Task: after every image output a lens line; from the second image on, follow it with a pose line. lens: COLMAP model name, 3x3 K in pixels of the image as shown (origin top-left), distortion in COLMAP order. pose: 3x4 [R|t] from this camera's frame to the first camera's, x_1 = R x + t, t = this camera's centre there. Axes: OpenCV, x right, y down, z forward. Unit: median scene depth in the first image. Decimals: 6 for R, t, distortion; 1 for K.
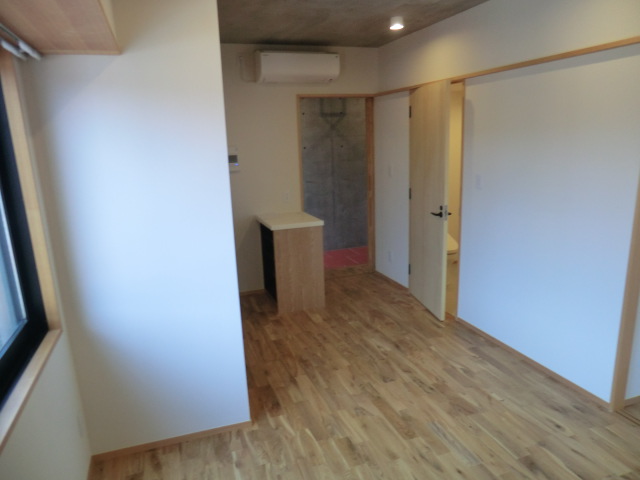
lens RADIAL K [[458.3, 0, 323.2], [0, 458.3, 241.6], [0, 0, 1]] dist [-0.071404, 0.047301]
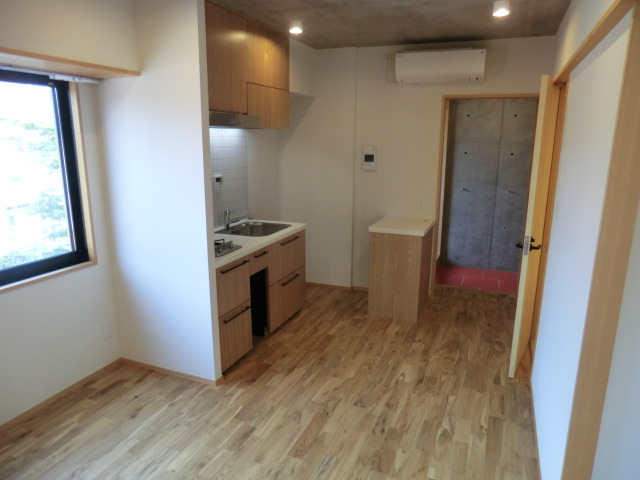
lens RADIAL K [[458.3, 0, 319.5], [0, 458.3, 241.1], [0, 0, 1]] dist [-0.071404, 0.047301]
pose [[0.747401, 0.178356, -0.639985, 0.581278], [-0.174844, 0.982139, 0.069521, -0.070252], [0.640954, 0.059937, 0.765236, 0.203231]]
